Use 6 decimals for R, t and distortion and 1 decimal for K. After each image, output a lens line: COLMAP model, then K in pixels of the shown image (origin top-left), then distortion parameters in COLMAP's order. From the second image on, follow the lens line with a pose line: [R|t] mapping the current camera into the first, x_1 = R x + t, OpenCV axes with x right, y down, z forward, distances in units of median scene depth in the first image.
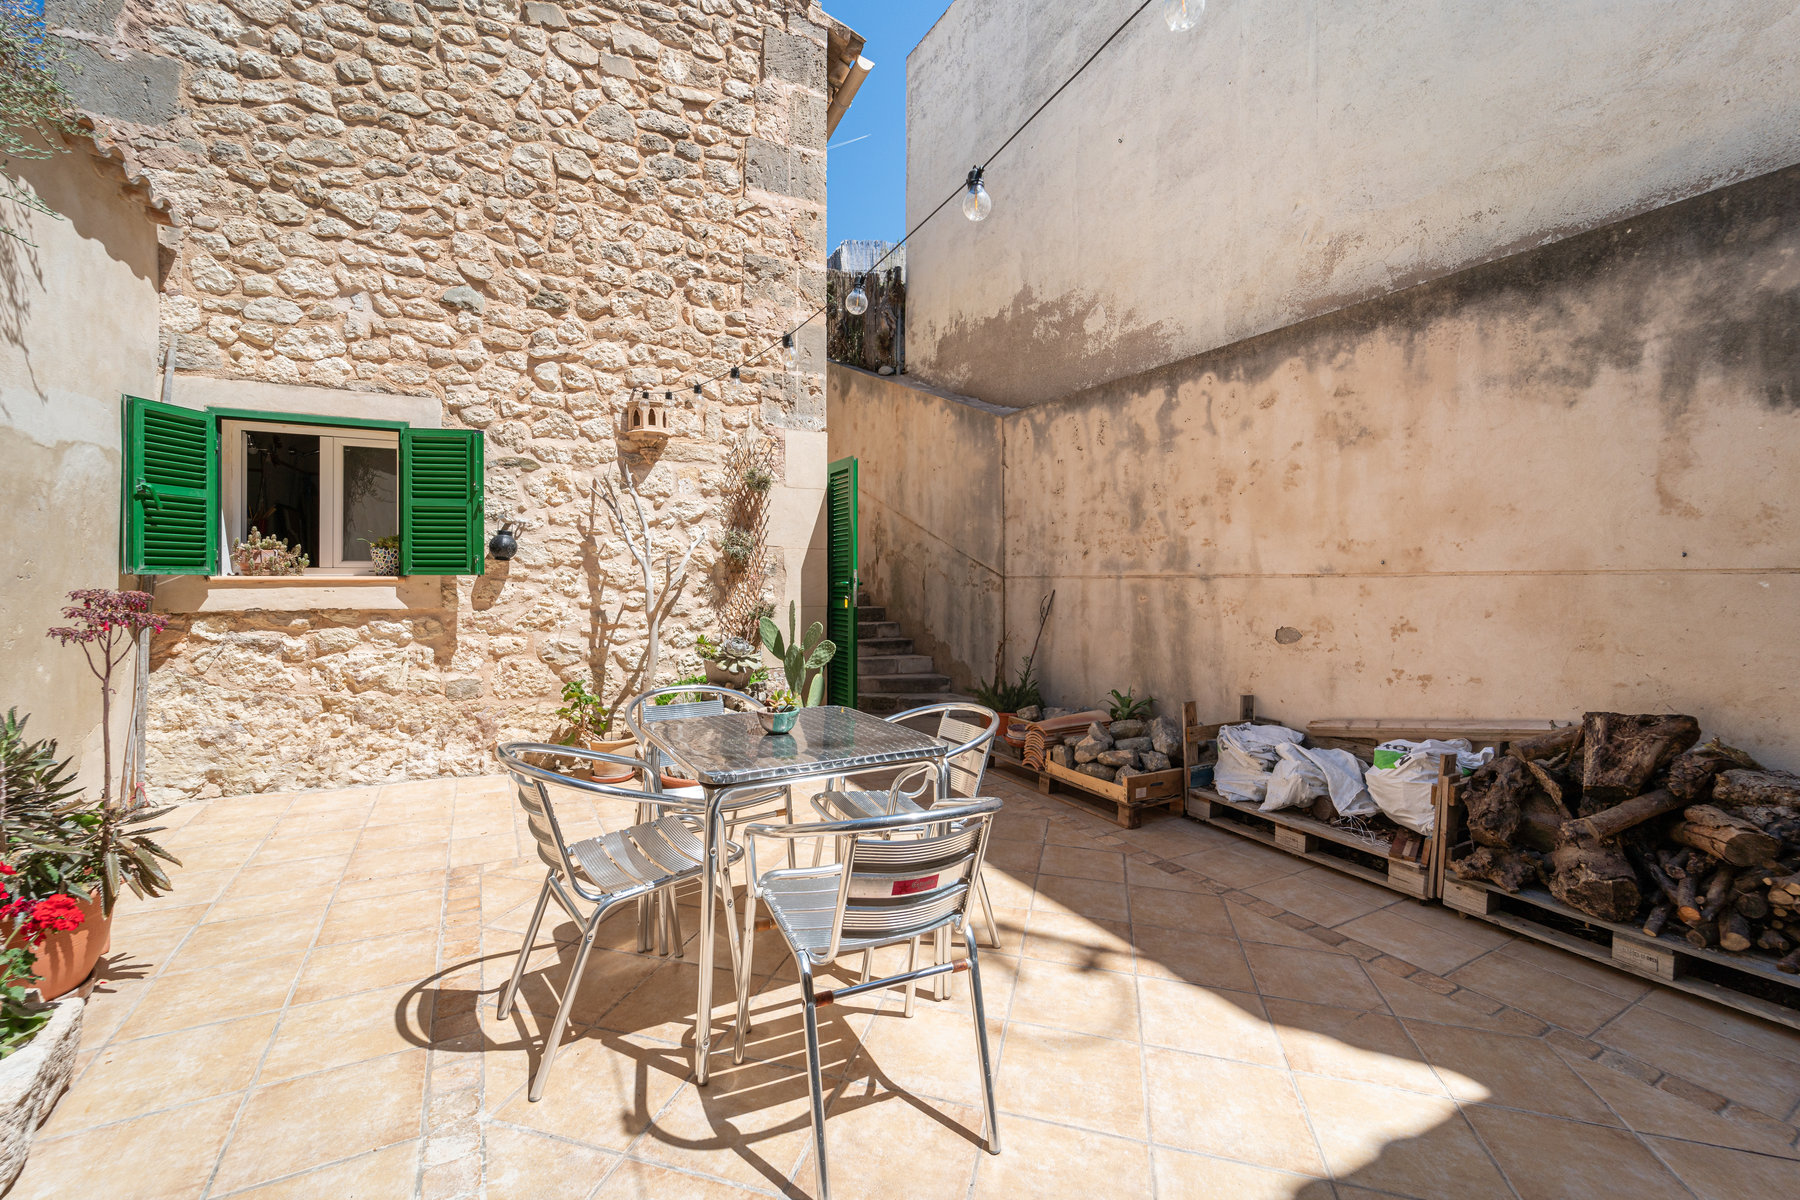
lens RADIAL K [[738.5, 0, 895.3], [0, 738.5, 578.6], [0, 0, 1]] dist [-0.001313, -0.000487]
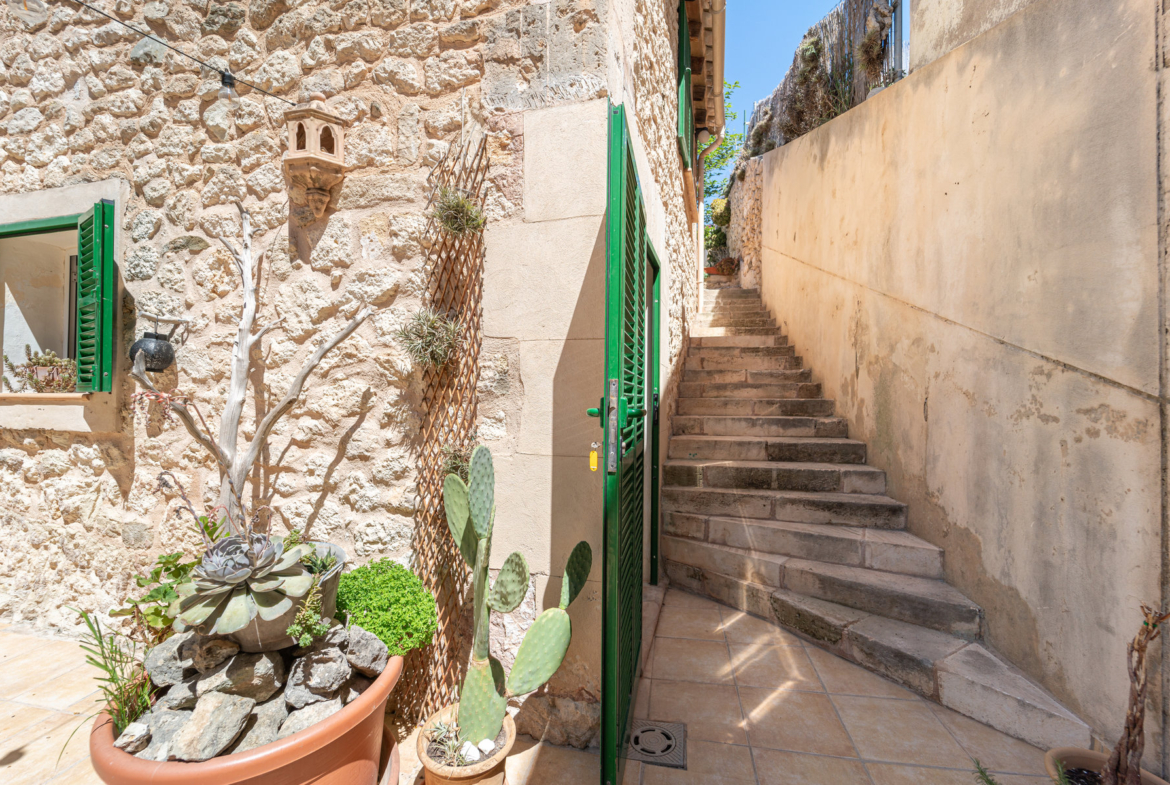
lens RADIAL K [[469.9, 0, 588.8], [0, 469.9, 393.3], [0, 0, 1]] dist [-0.001169, -0.000092]
pose [[0.764993, -0.000203, -0.644039, 0.110442], [-0.005505, 0.999961, -0.006854, -0.002403], [0.644015, 0.008789, 0.764962, 0.873789]]
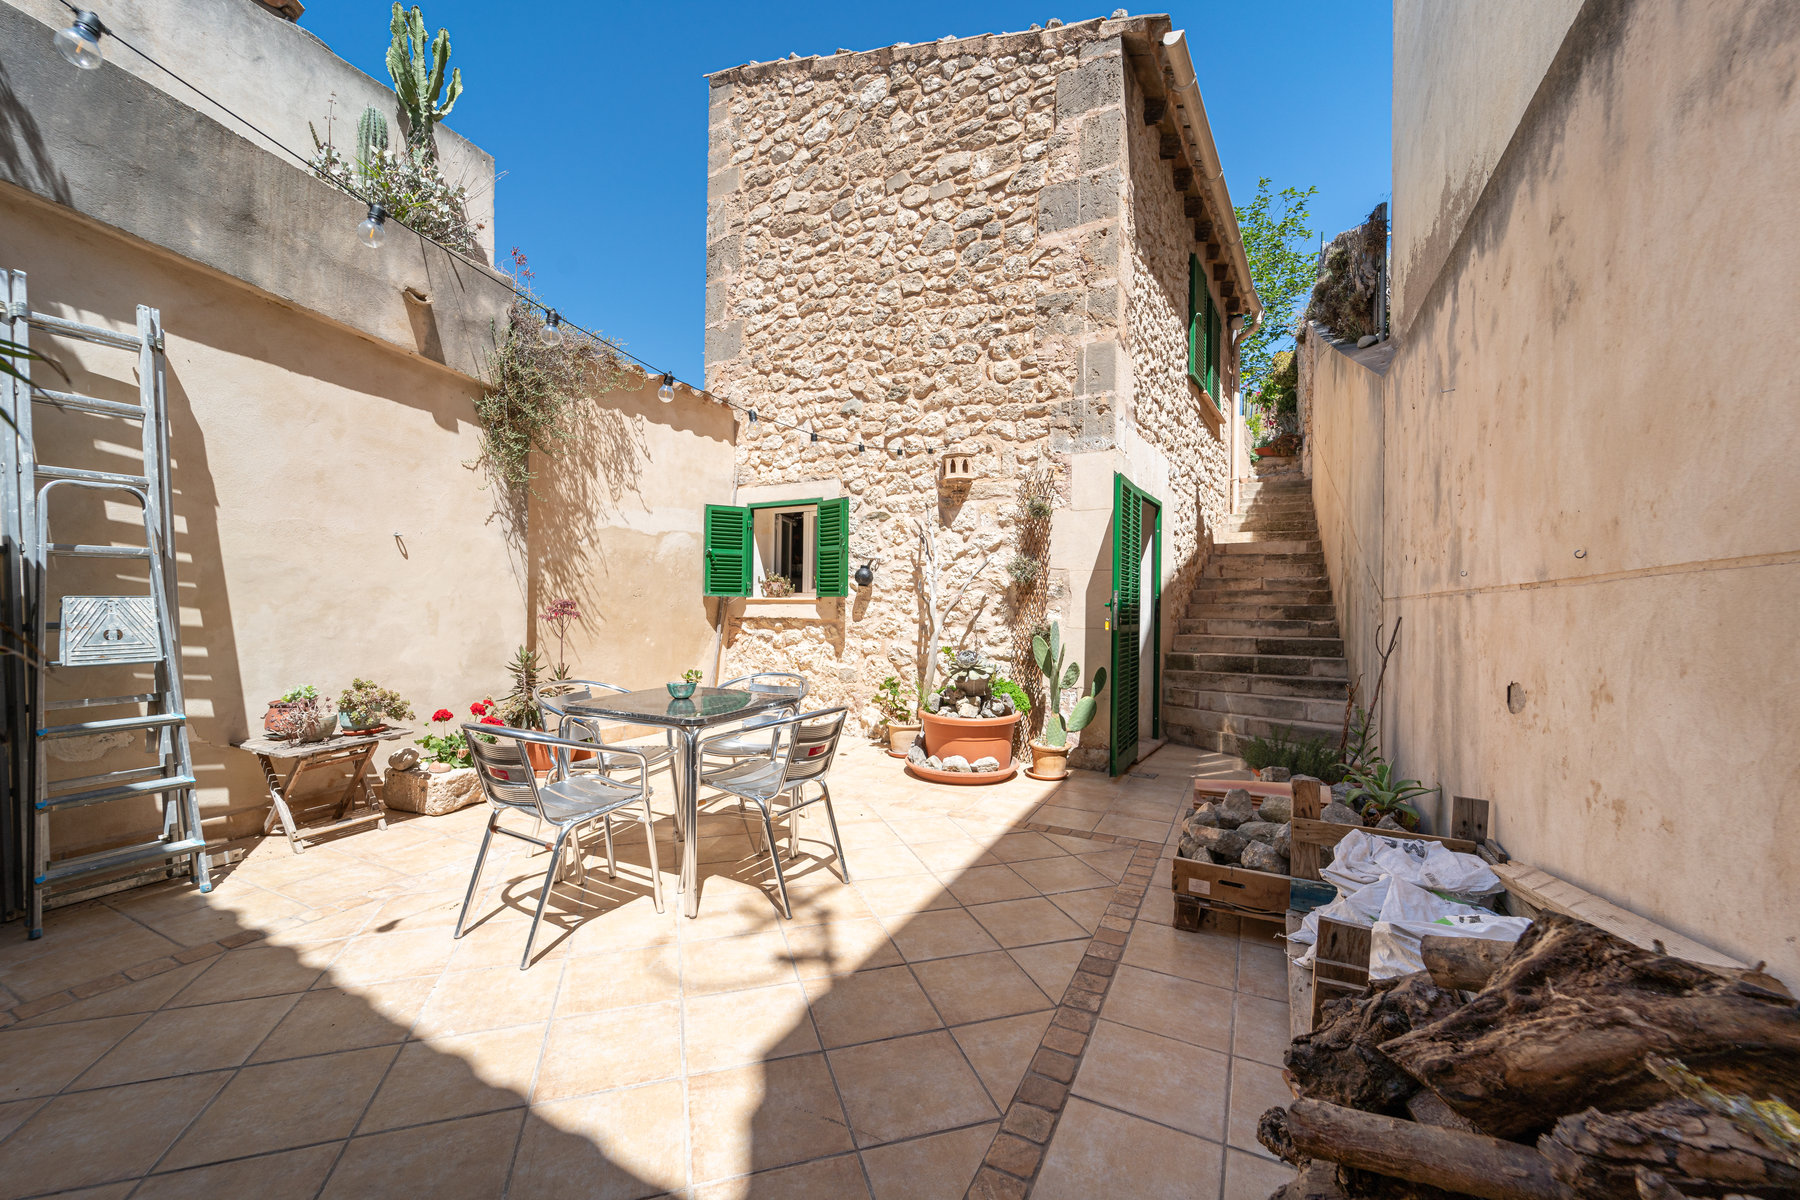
lens RADIAL K [[716.1, 0, 900.0], [0, 716.1, 600.0], [0, 0, 1]] dist [-0.000964, -0.000510]
pose [[0.552587, -0.002335, -0.833452, 0.613224], [-0.010426, 0.999898, -0.009713, 0.013148], [0.833390, 0.014057, 0.552507, 0.287379]]
